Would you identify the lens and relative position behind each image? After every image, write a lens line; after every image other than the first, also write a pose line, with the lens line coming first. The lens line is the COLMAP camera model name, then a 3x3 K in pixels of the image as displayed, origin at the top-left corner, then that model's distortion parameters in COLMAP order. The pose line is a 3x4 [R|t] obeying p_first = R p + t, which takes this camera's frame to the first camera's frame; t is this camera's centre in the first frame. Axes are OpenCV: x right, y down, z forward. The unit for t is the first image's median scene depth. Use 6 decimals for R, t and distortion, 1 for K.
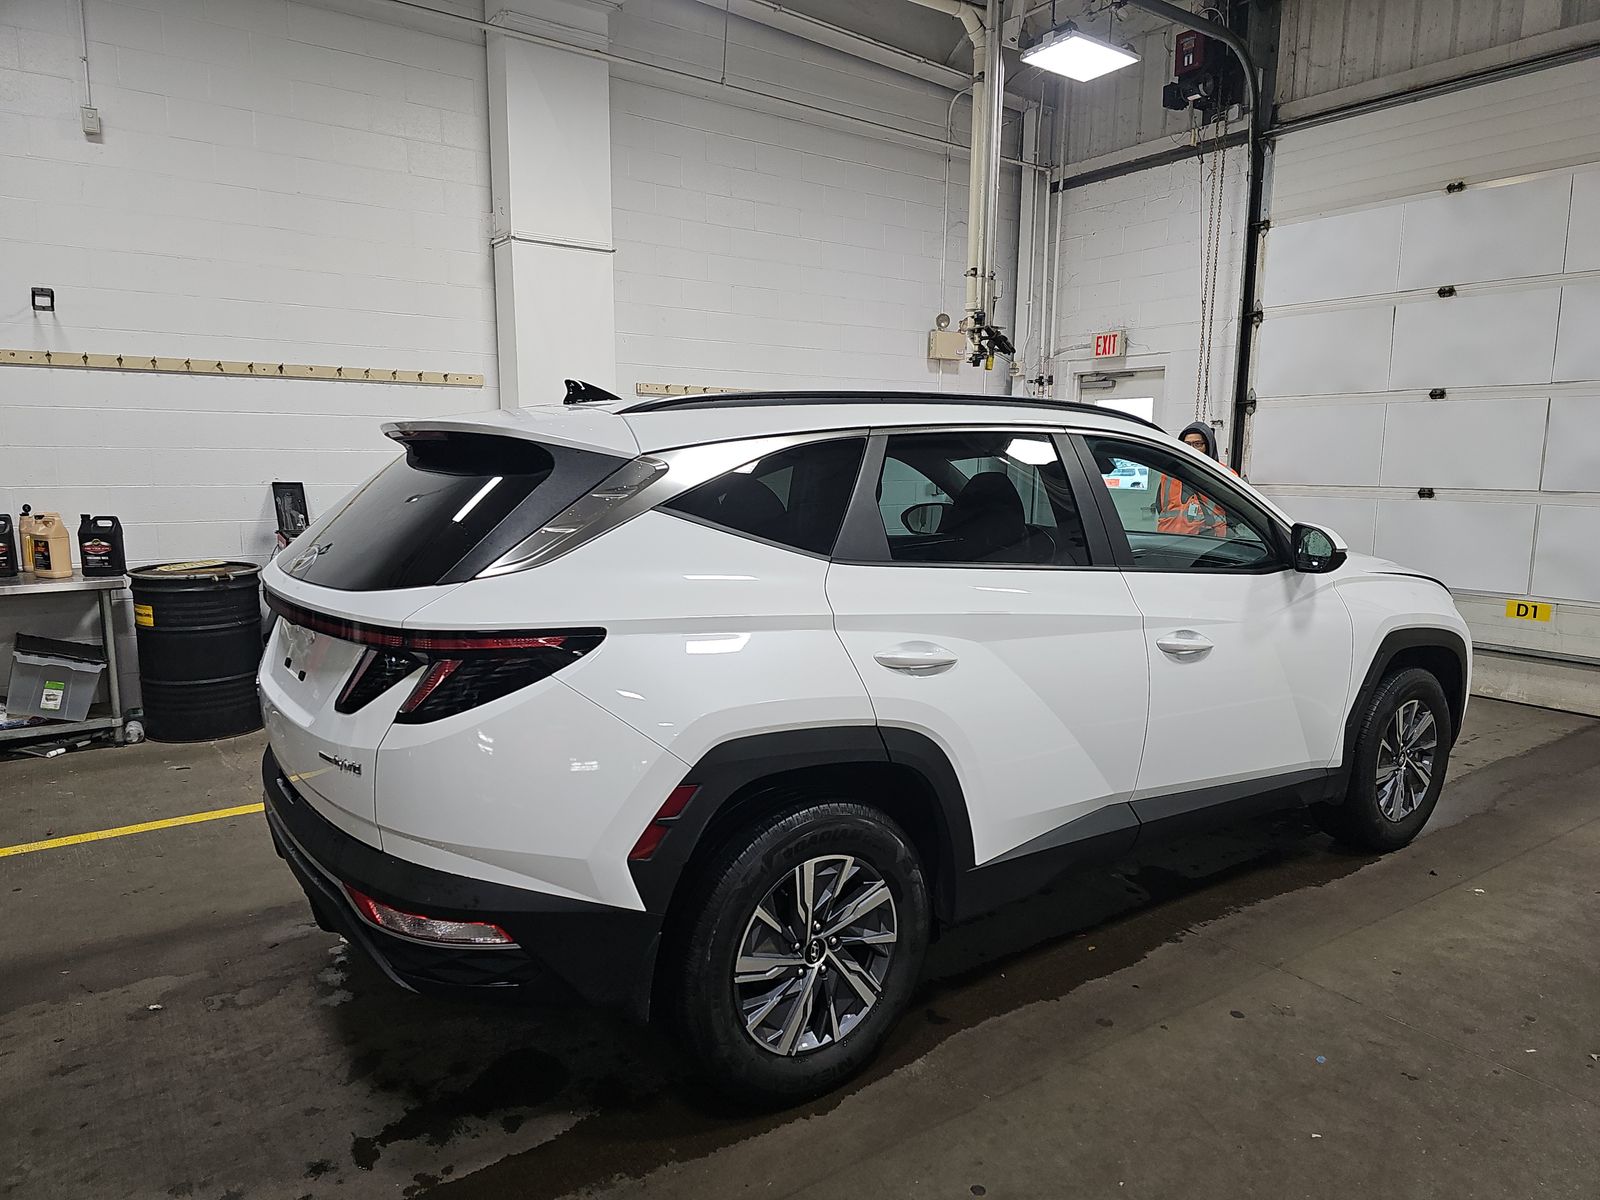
lens RADIAL K [[1045.4, 0, 806.1], [0, 1045.4, 599.5], [0, 0, 1]] dist [0.064766, -0.056762]
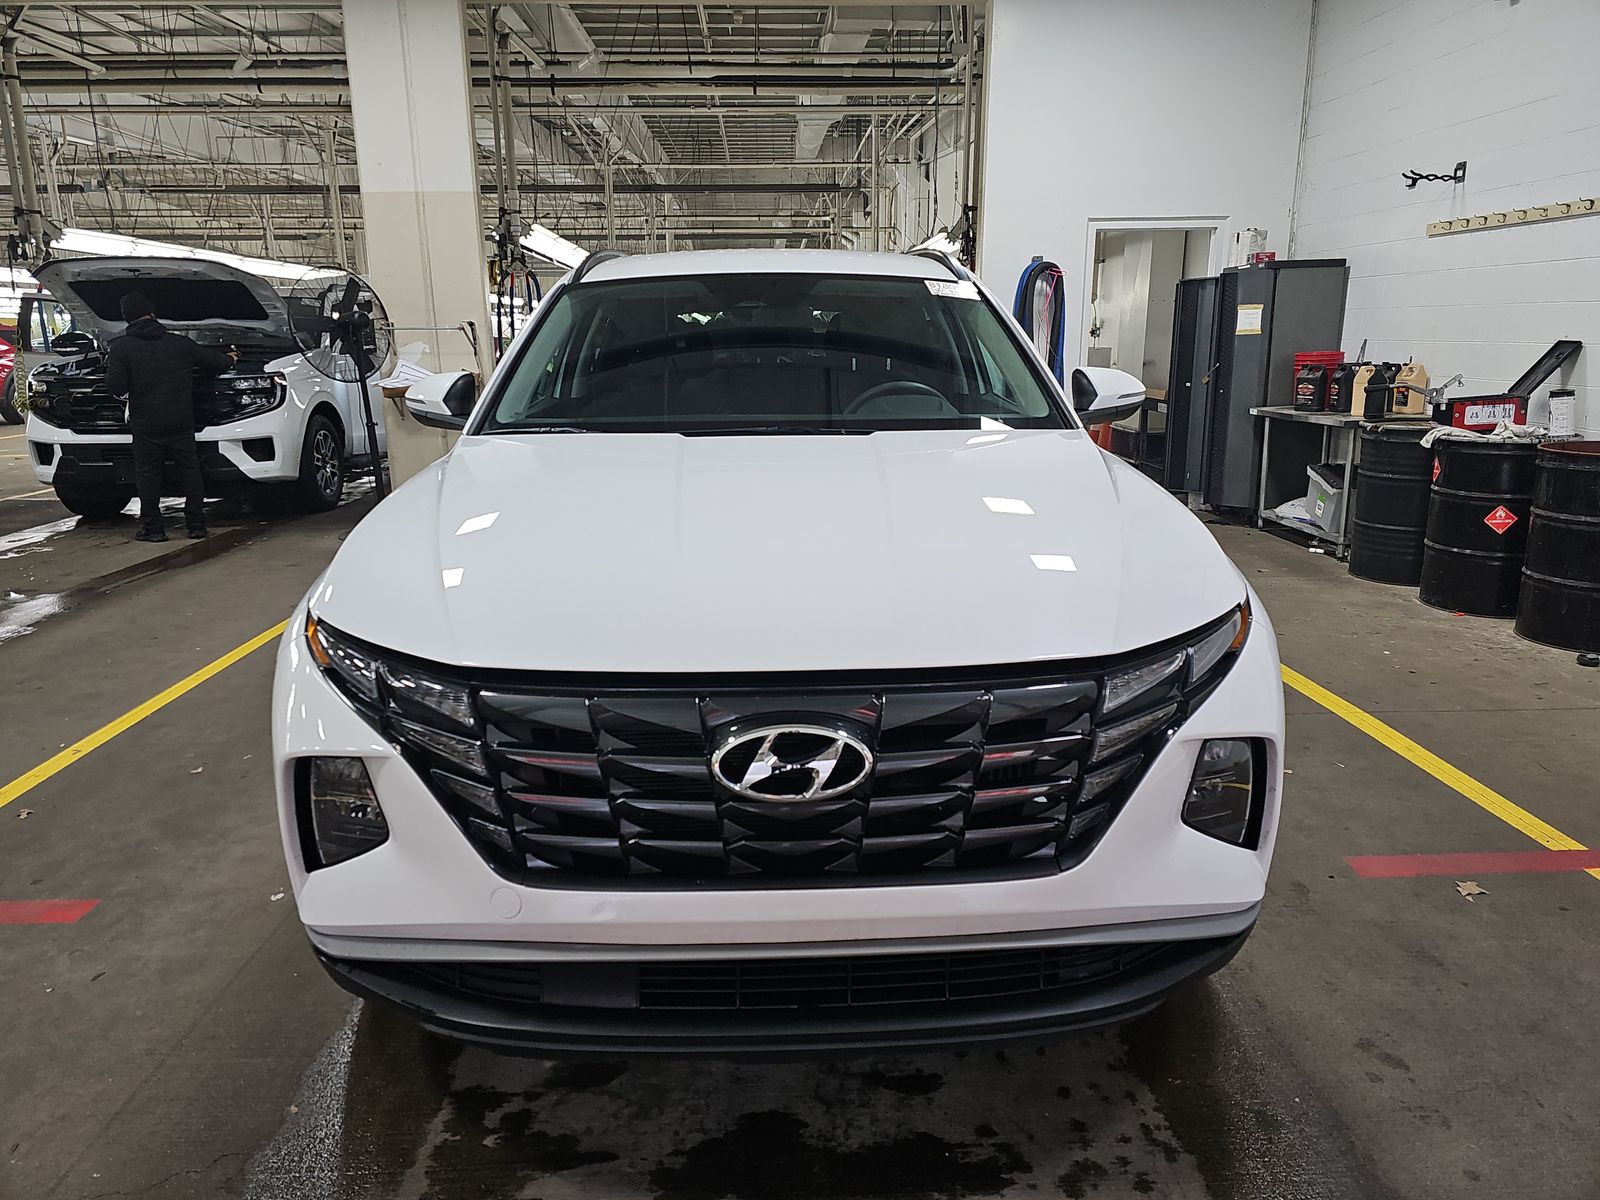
lens RADIAL K [[1045.4, 0, 806.1], [0, 1045.4, 599.5], [0, 0, 1]] dist [0.064766, -0.056762]
pose [[-0.546412, 0.193961, -0.814747, 1.099895], [-0.116206, 0.945846, 0.303104, -0.186679], [0.829416, 0.260298, -0.494282, 1.784927]]
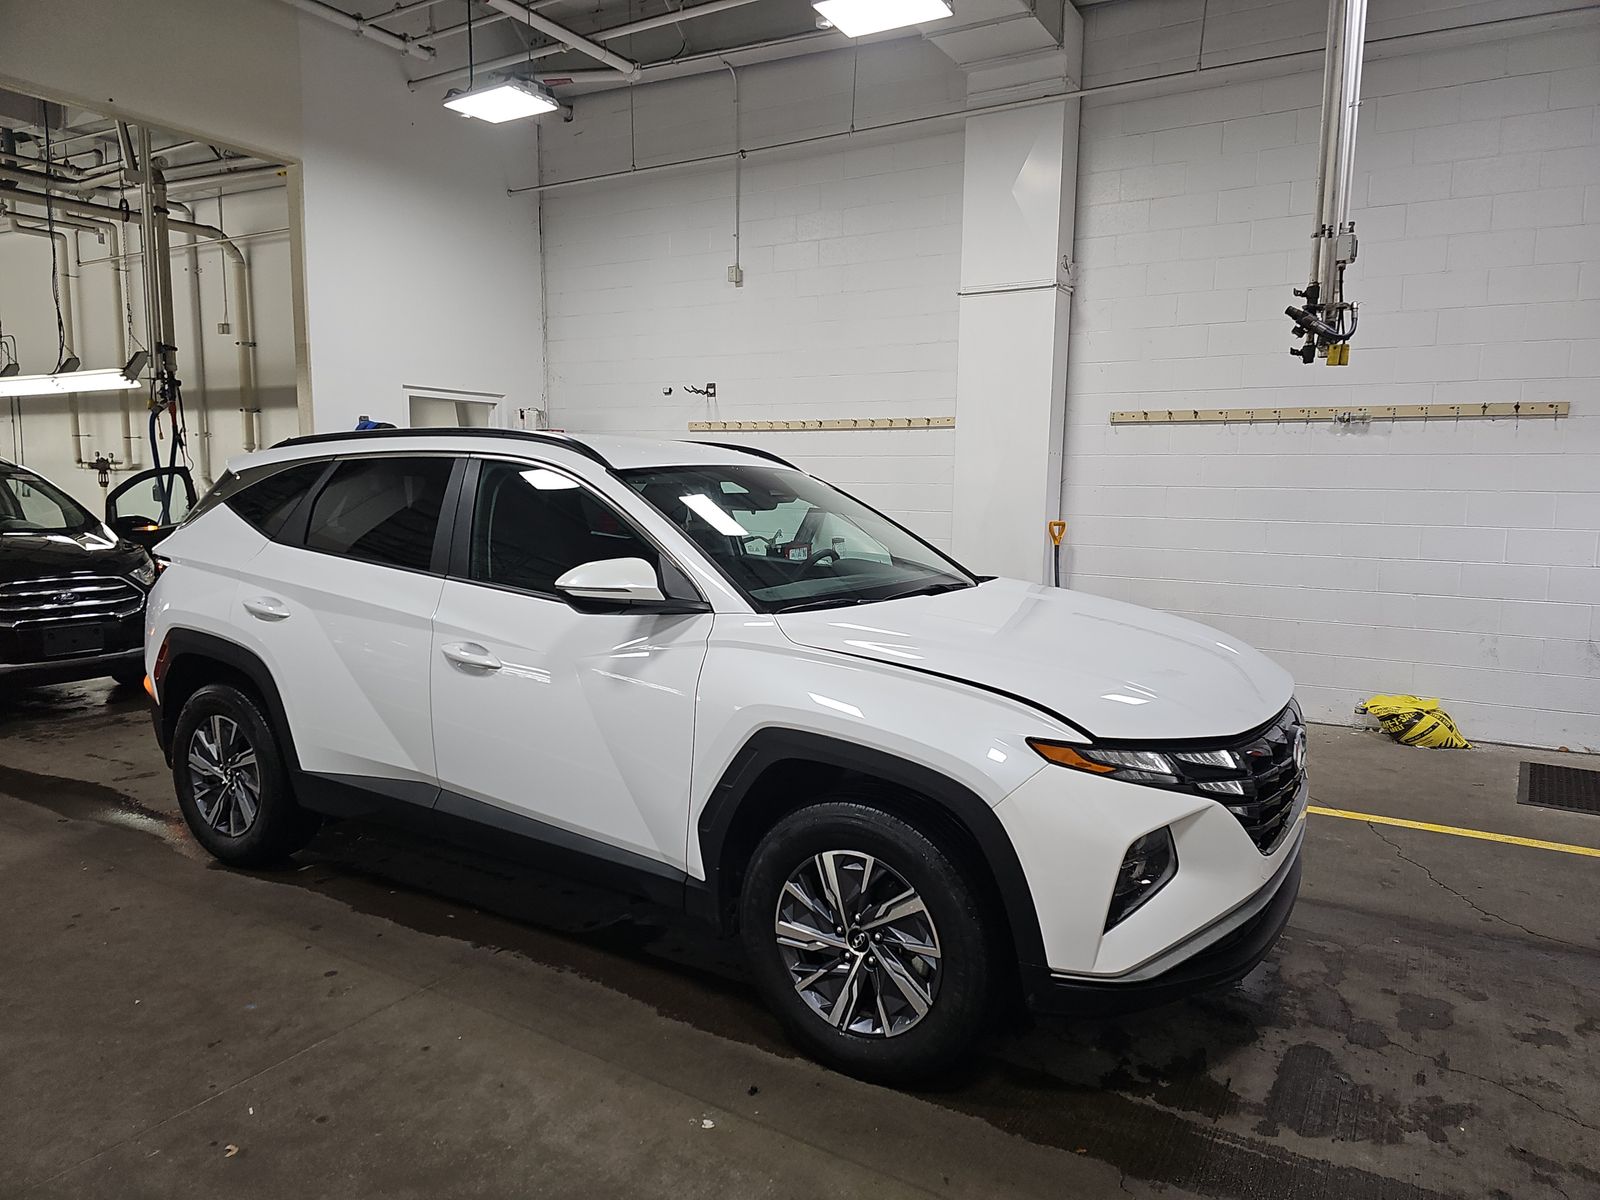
lens RADIAL K [[1045.4, 0, 806.1], [0, 1045.4, 599.5], [0, 0, 1]] dist [0.064766, -0.056762]
pose [[0.392809, 0.103353, -0.913794, 1.391474], [-0.137447, 0.989102, 0.052787, -0.110992], [0.909291, 0.104863, 0.402733, 0.847320]]
